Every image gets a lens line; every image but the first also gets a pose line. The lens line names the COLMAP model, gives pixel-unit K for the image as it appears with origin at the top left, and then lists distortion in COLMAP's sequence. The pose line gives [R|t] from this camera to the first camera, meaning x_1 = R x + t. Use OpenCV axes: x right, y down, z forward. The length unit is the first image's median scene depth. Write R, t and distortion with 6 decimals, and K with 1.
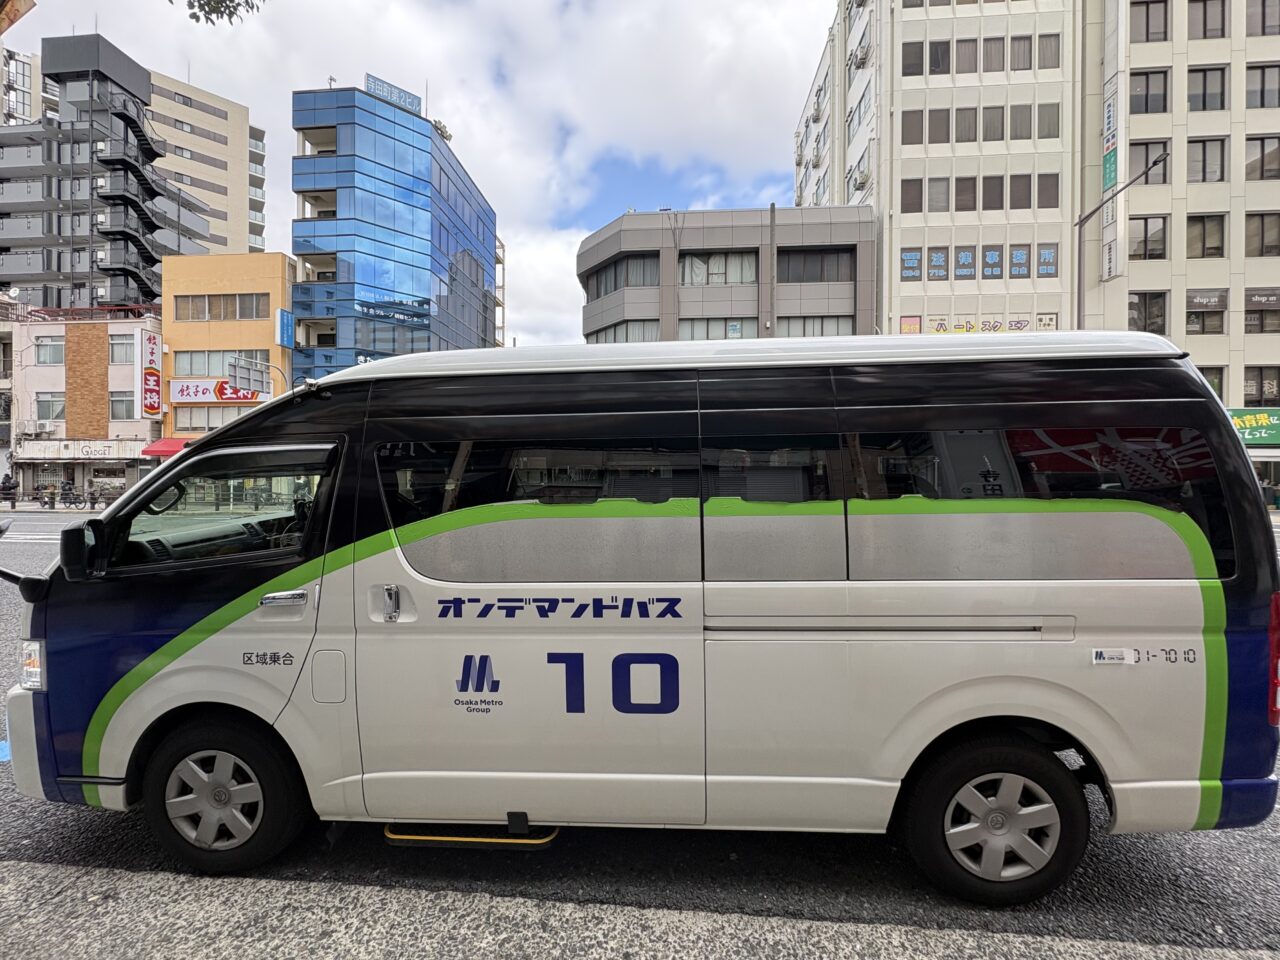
lens RADIAL K [[518.7, 0, 642.9], [0, 518.7, 477.3], [0, 0, 1]] dist [-0.001033, 0.000276]
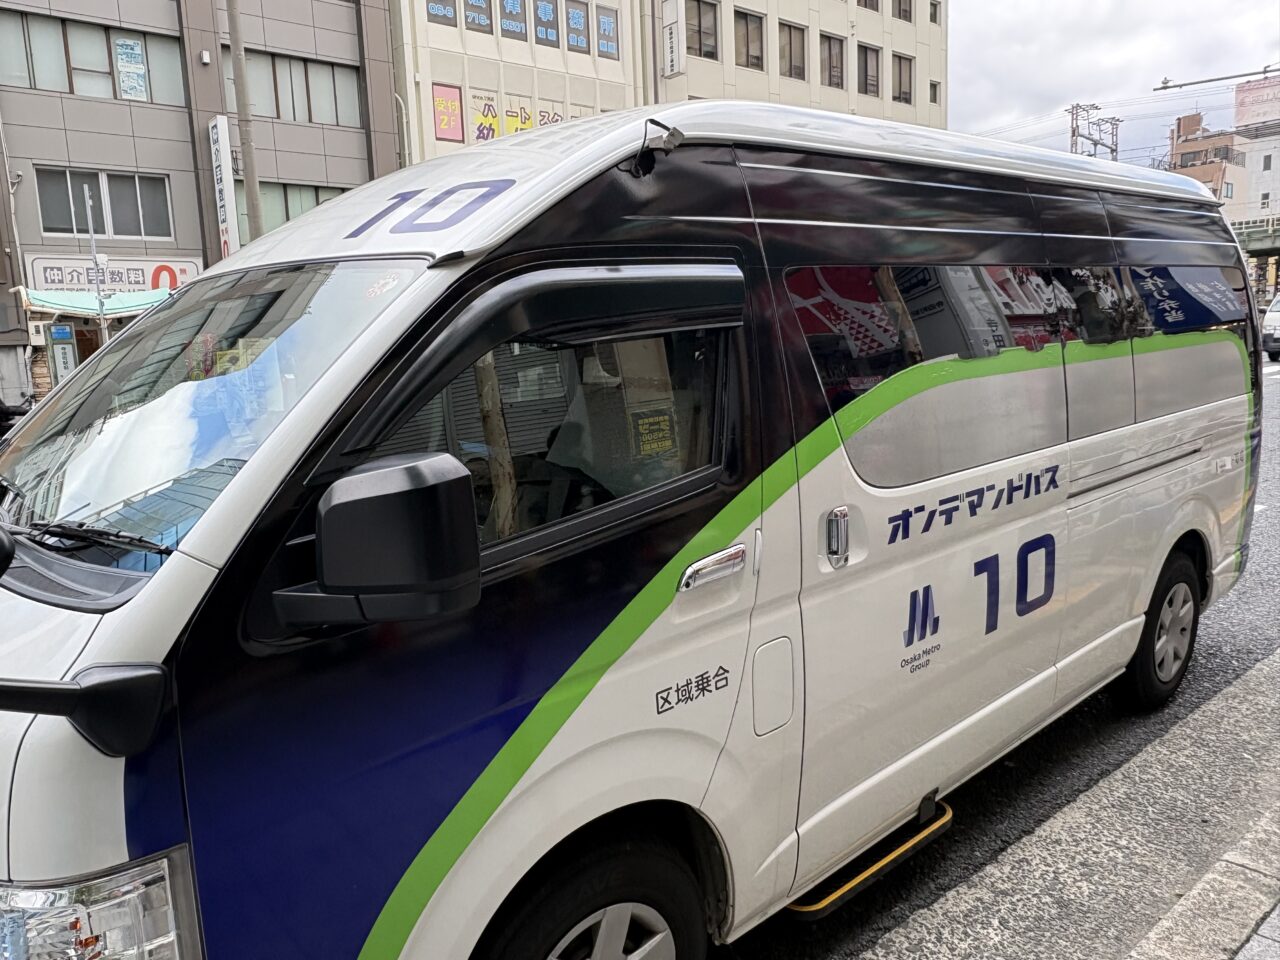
lens RADIAL K [[923.1, 0, 638.3], [0, 923.1, 479.6], [0, 0, 1]] dist [0.001759, -0.004820]
pose [[0.709999, -0.135174, 0.691108, -1.369440], [0.047086, 0.988321, 0.144933, 0.010168], [-0.702627, -0.070360, 0.708071, 0.407170]]
